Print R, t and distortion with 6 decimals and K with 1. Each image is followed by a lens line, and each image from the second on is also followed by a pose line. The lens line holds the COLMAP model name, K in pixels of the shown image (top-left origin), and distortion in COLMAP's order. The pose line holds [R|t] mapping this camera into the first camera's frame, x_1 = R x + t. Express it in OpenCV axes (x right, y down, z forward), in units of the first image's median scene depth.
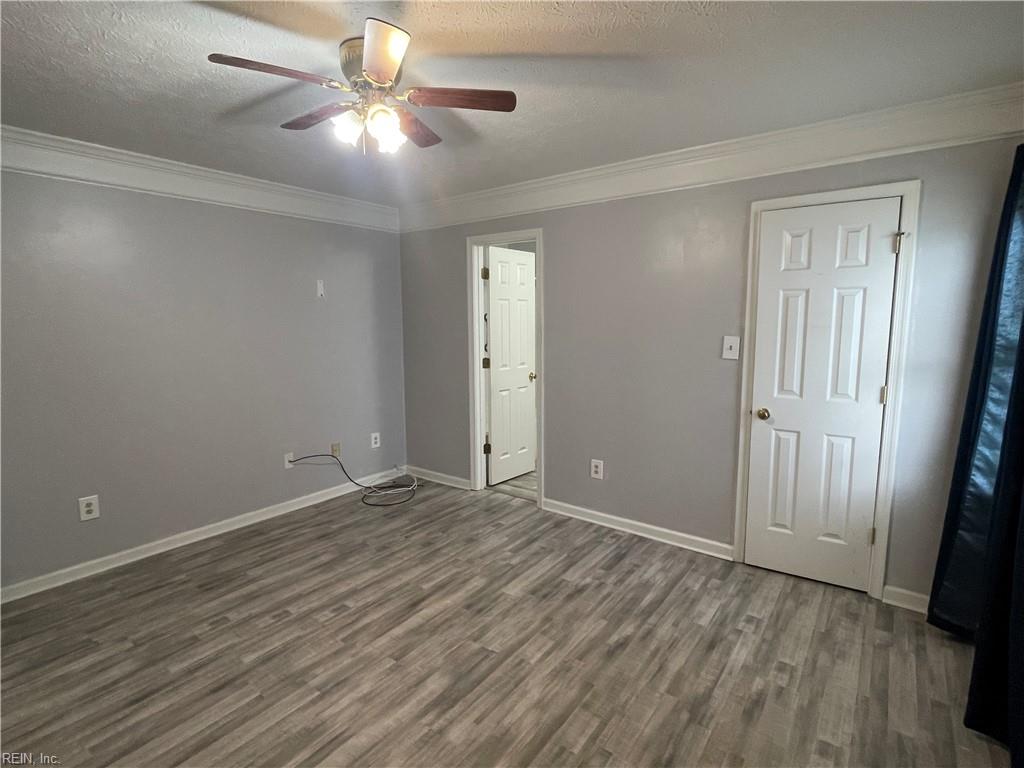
lens RADIAL K [[502.2, 0, 512.0], [0, 502.2, 384.0], [0, 0, 1]] dist [-0.003190, 0.000096]
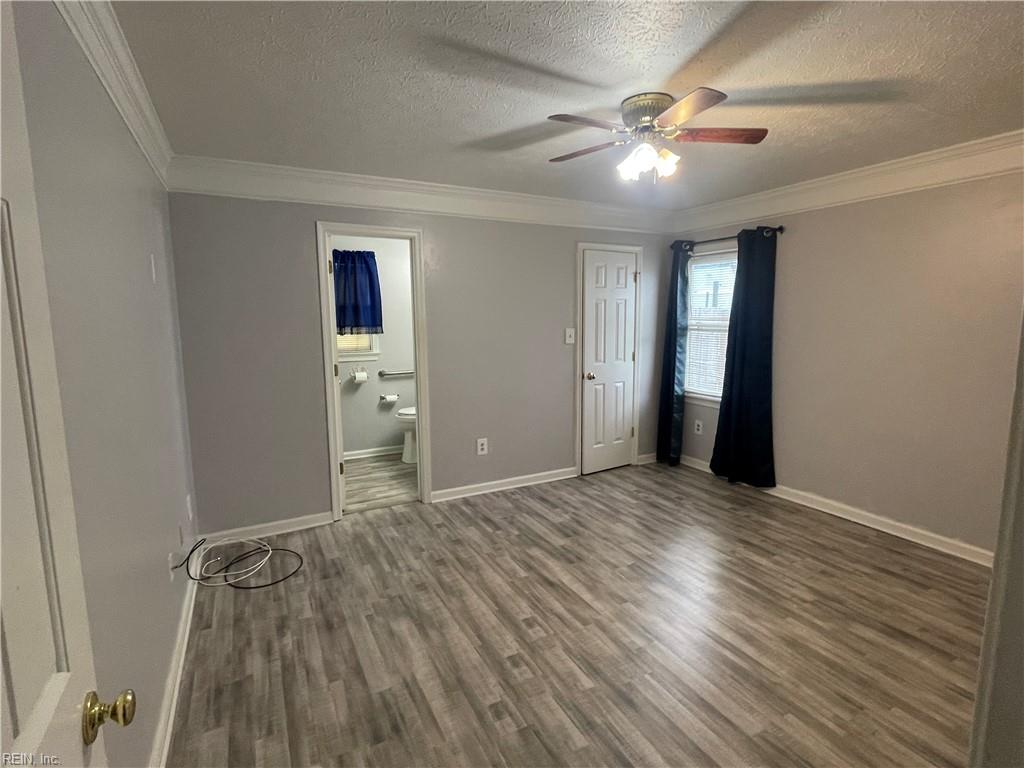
lens RADIAL K [[502.2, 0, 512.0], [0, 502.2, 384.0], [0, 0, 1]] dist [-0.003190, 0.000096]
pose [[0.426544, -0.120736, 0.896372, -1.034811], [0.126573, 0.989266, 0.073018, -0.063494], [-0.895566, 0.082312, 0.437248, 0.520434]]
